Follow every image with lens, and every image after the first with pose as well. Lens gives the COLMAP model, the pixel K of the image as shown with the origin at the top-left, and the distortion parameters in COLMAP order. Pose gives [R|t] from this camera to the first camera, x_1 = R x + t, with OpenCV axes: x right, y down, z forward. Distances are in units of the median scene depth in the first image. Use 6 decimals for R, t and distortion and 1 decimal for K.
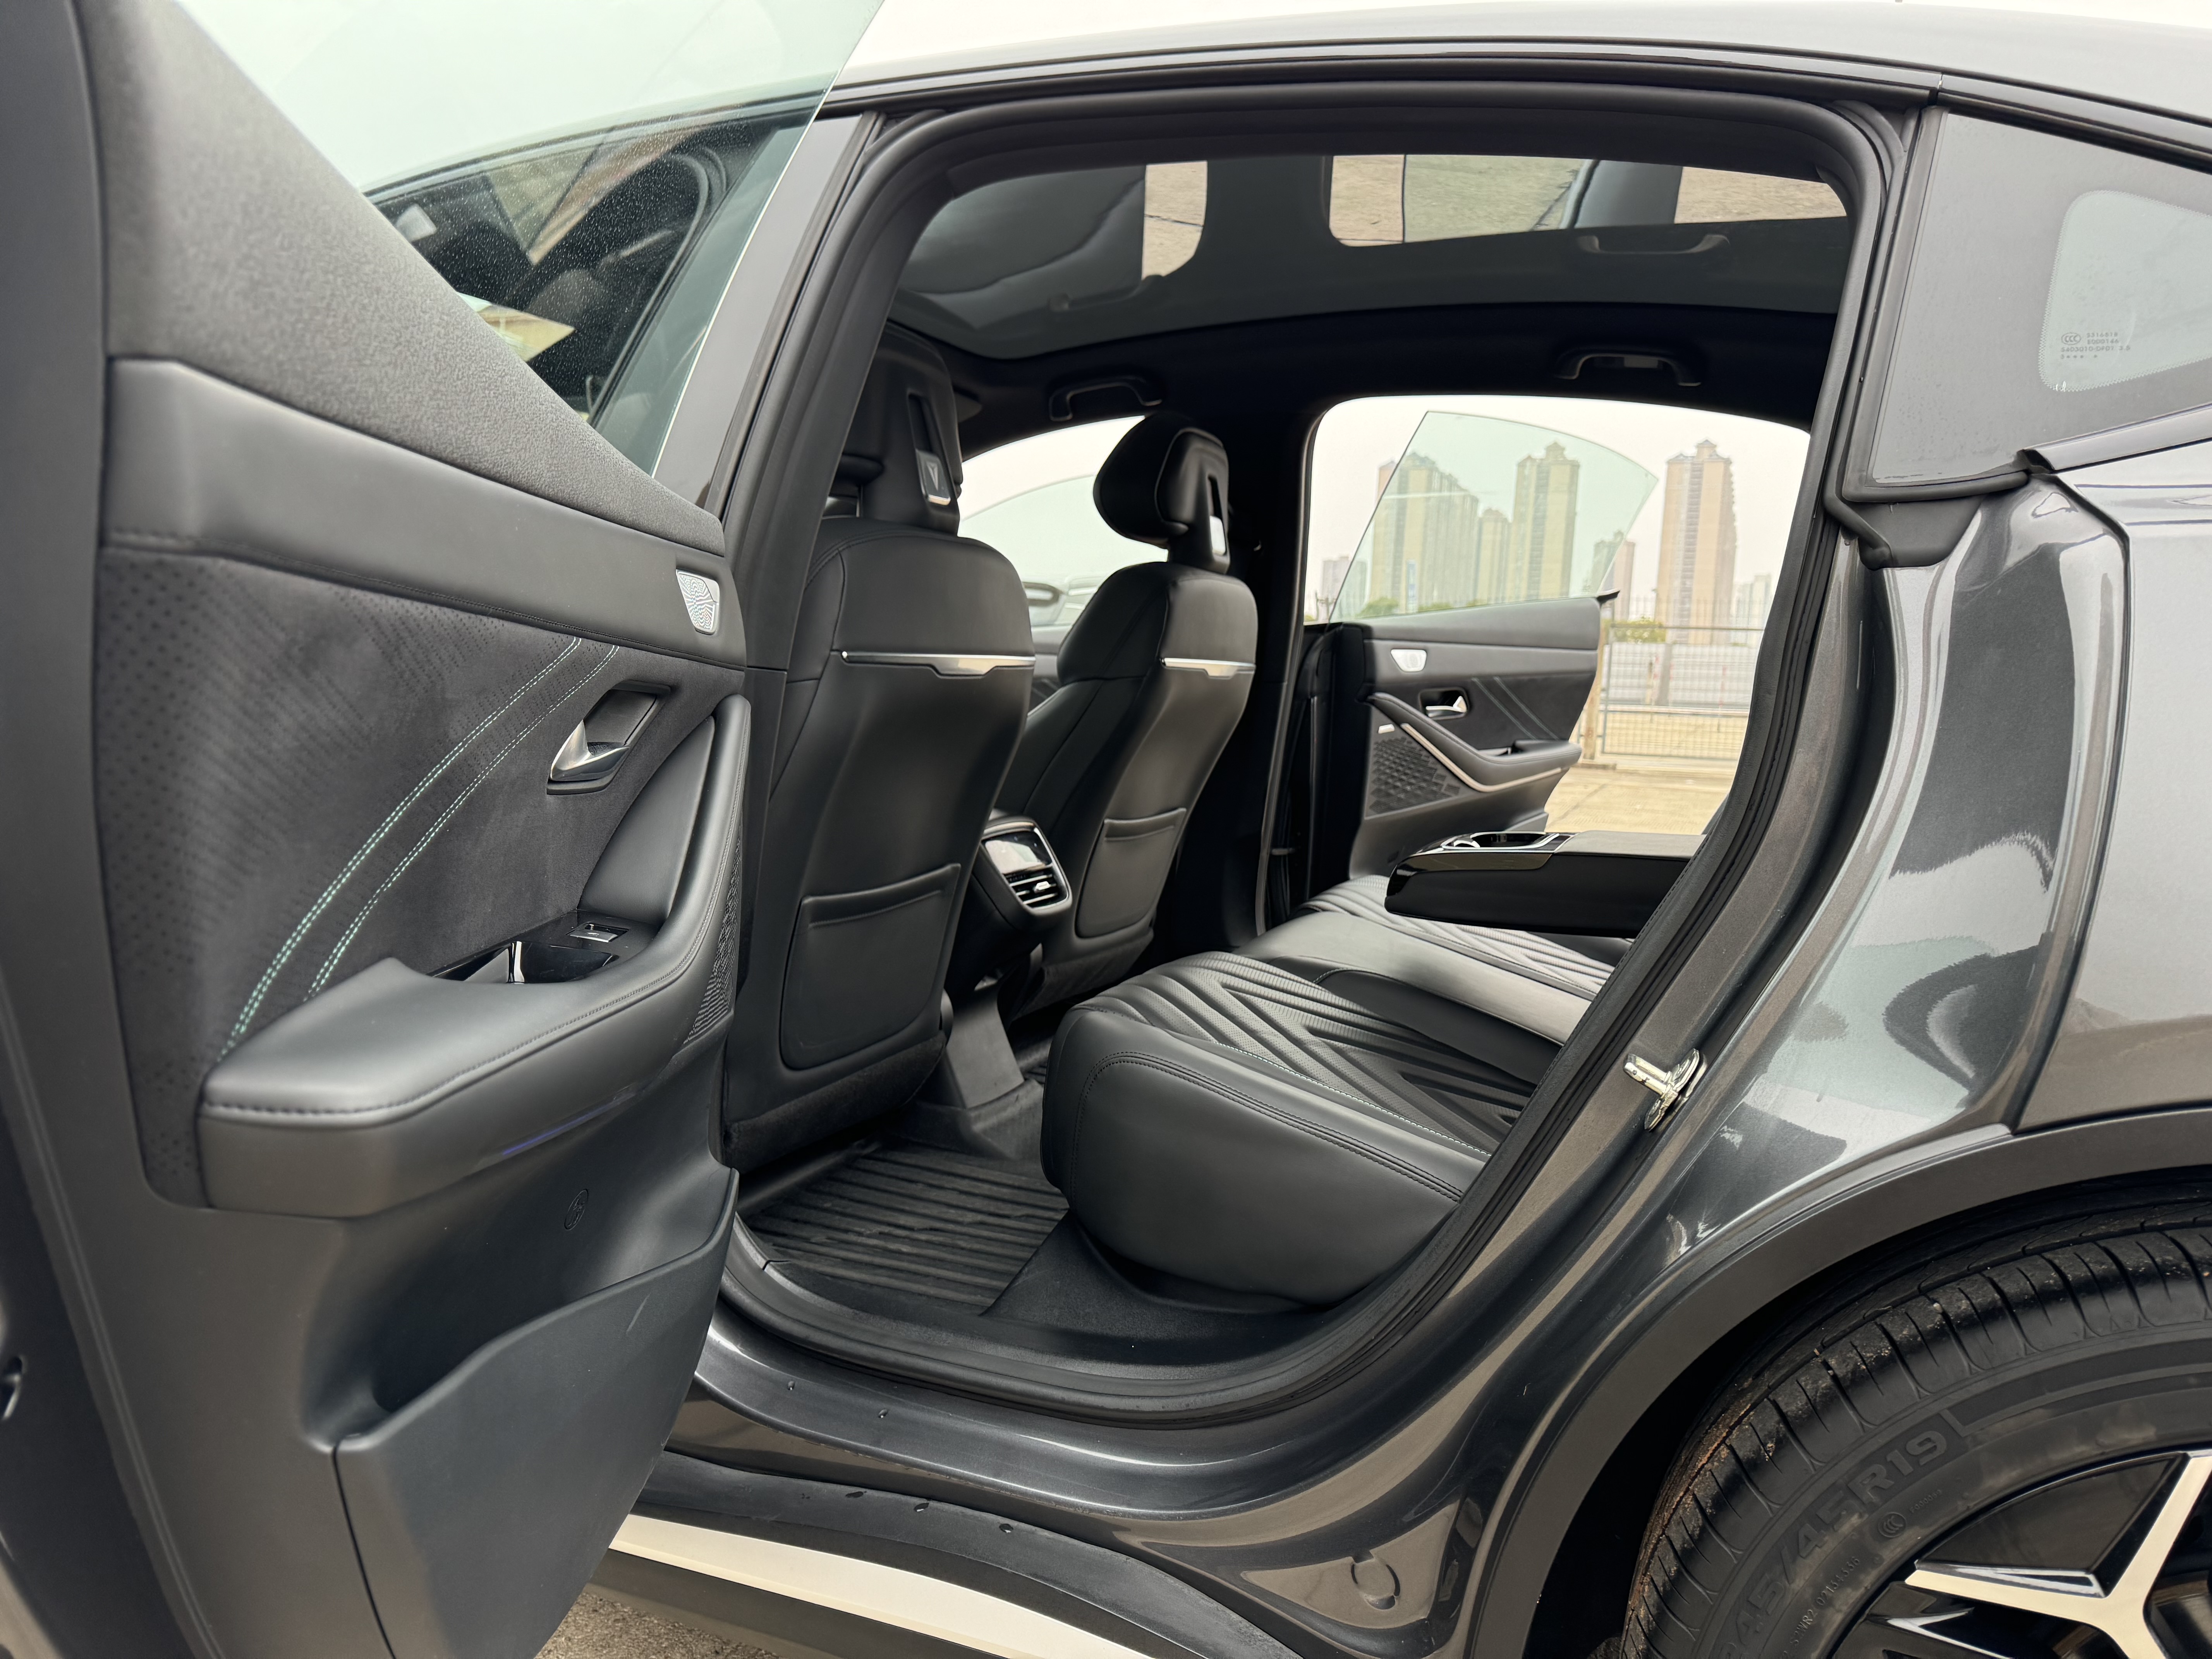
lens RADIAL K [[1506.9, 0, 1109.0], [0, 1506.9, 849.4], [0, 0, 1]] dist [0.094203, -0.136846]
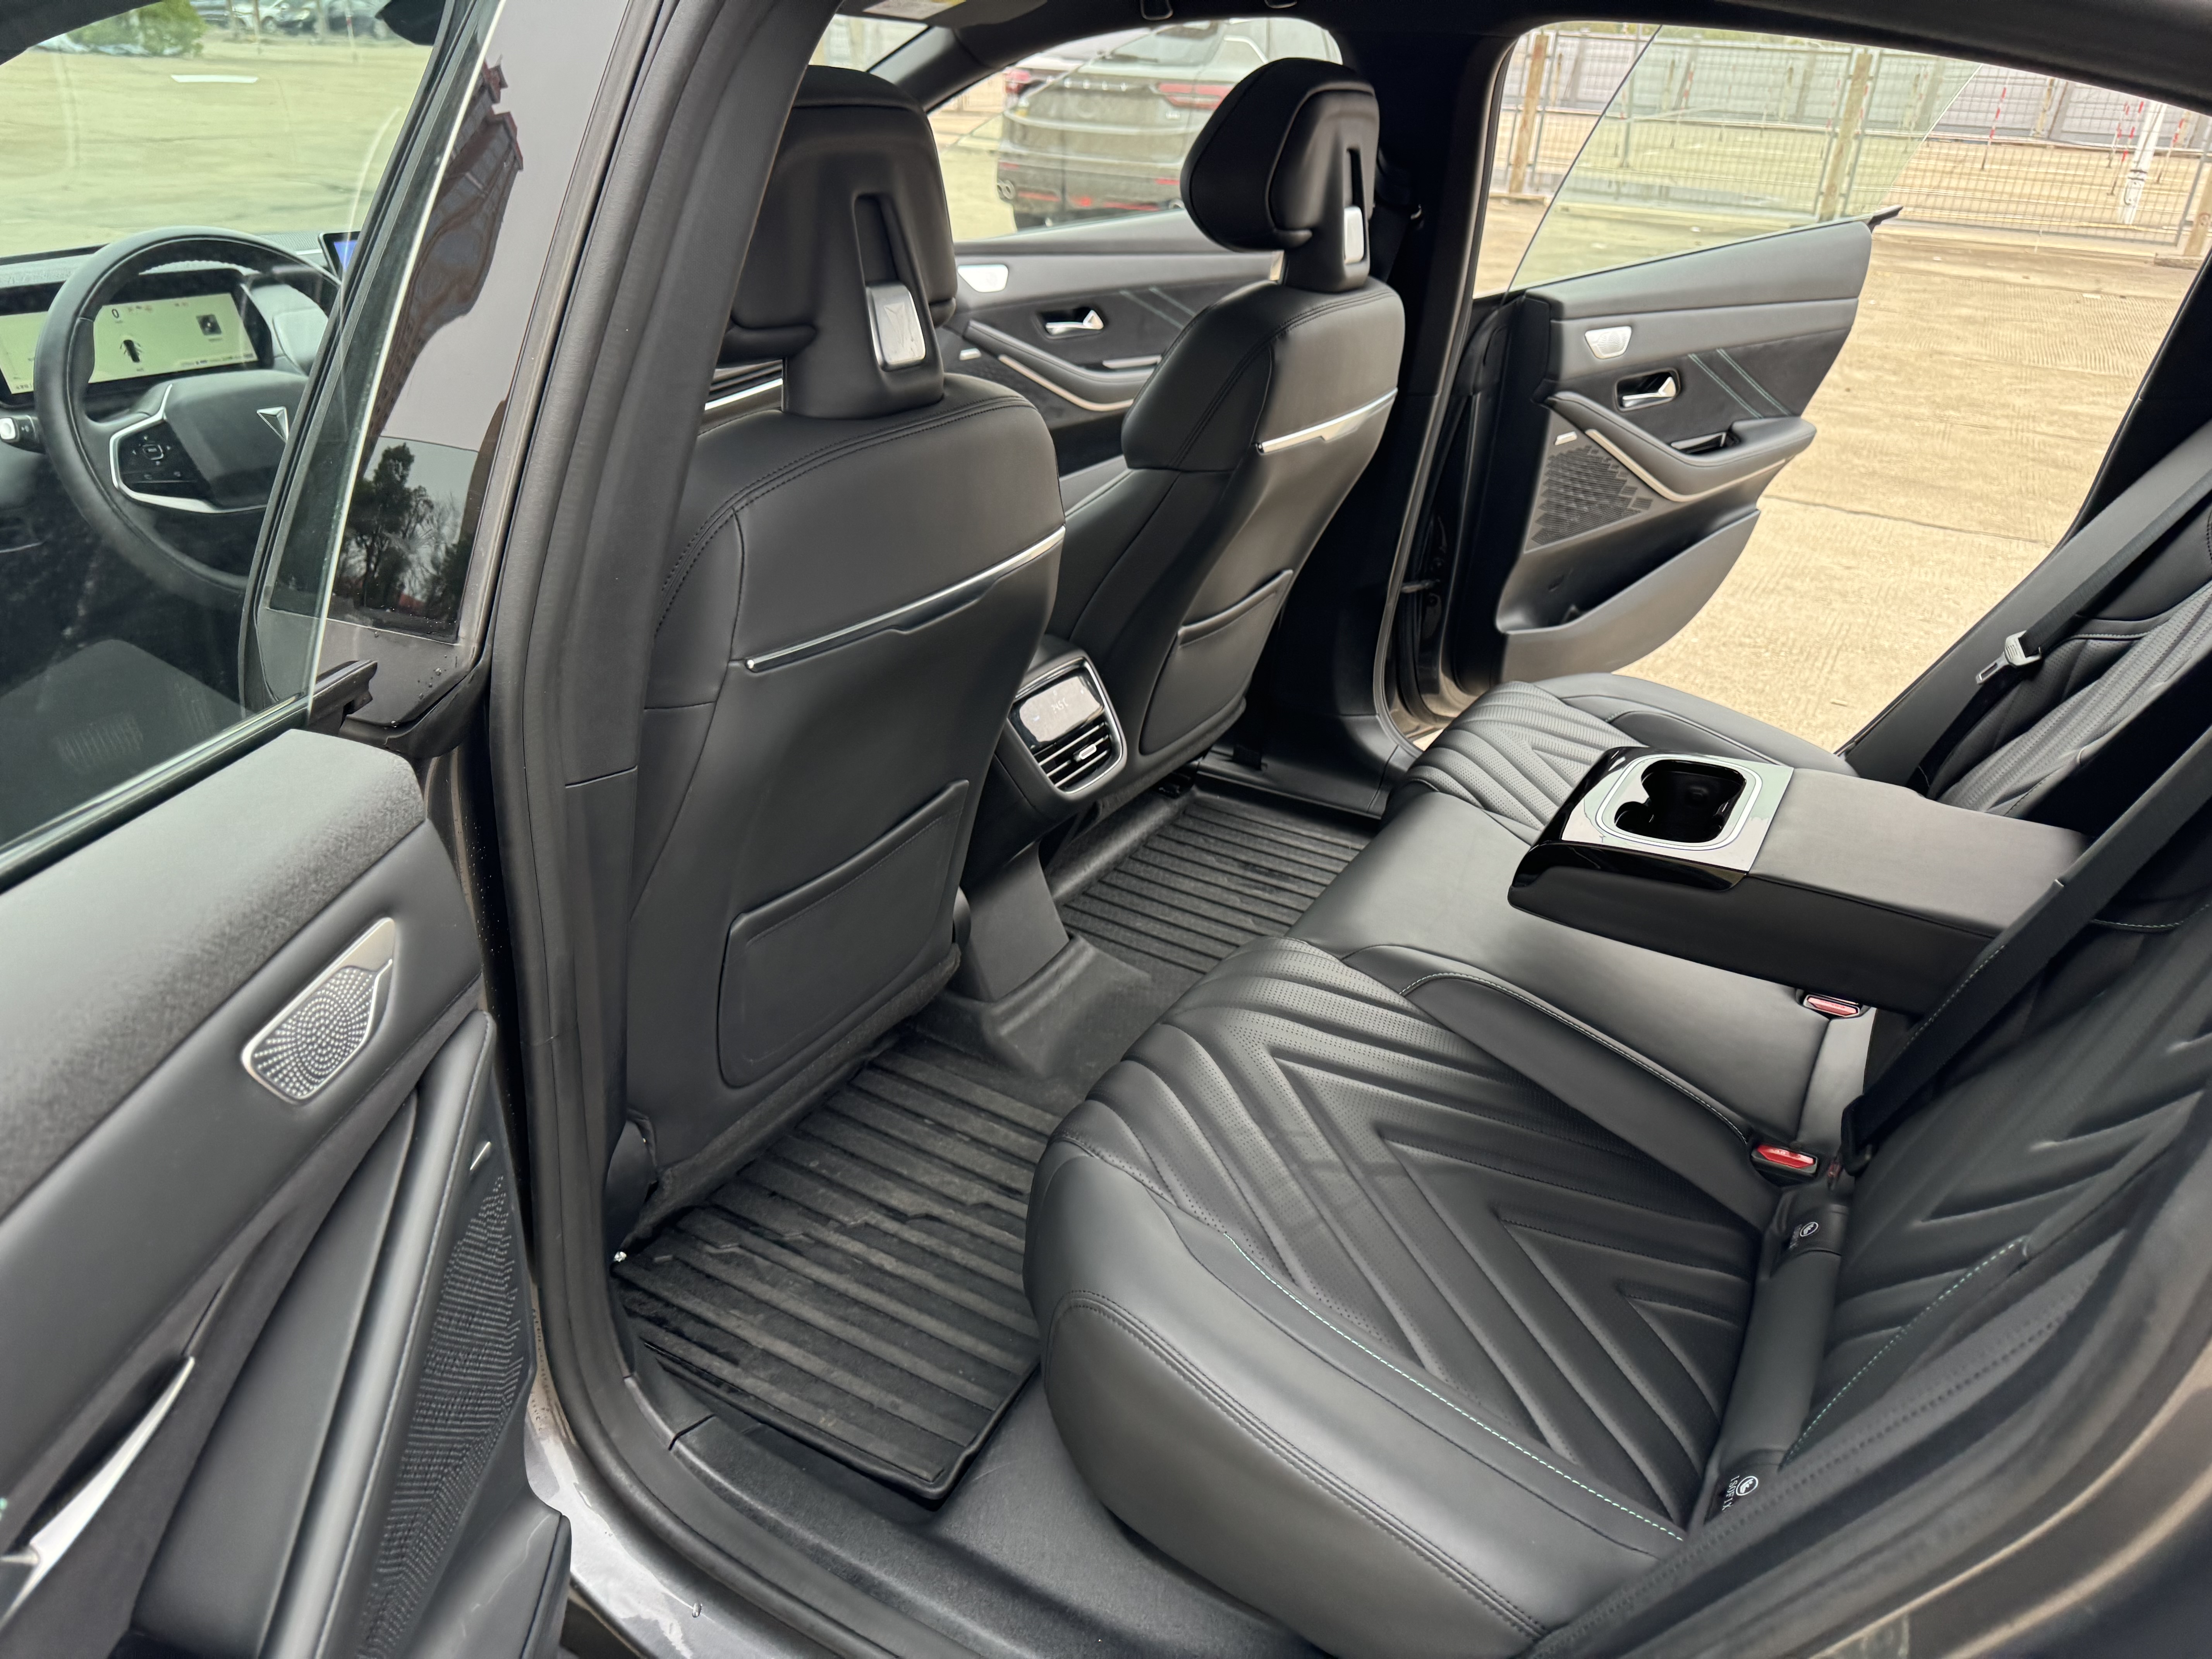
lens RADIAL K [[1546.9, 0, 1106.9], [0, 1546.9, 842.2], [0, 0, 1]] dist [0.001947, -0.008050]
pose [[0.994770, 0.056925, -0.084805, 0.033024], [-0.025569, 0.942642, 0.332826, -0.176408], [0.098887, -0.328917, 0.939167, 0.192494]]
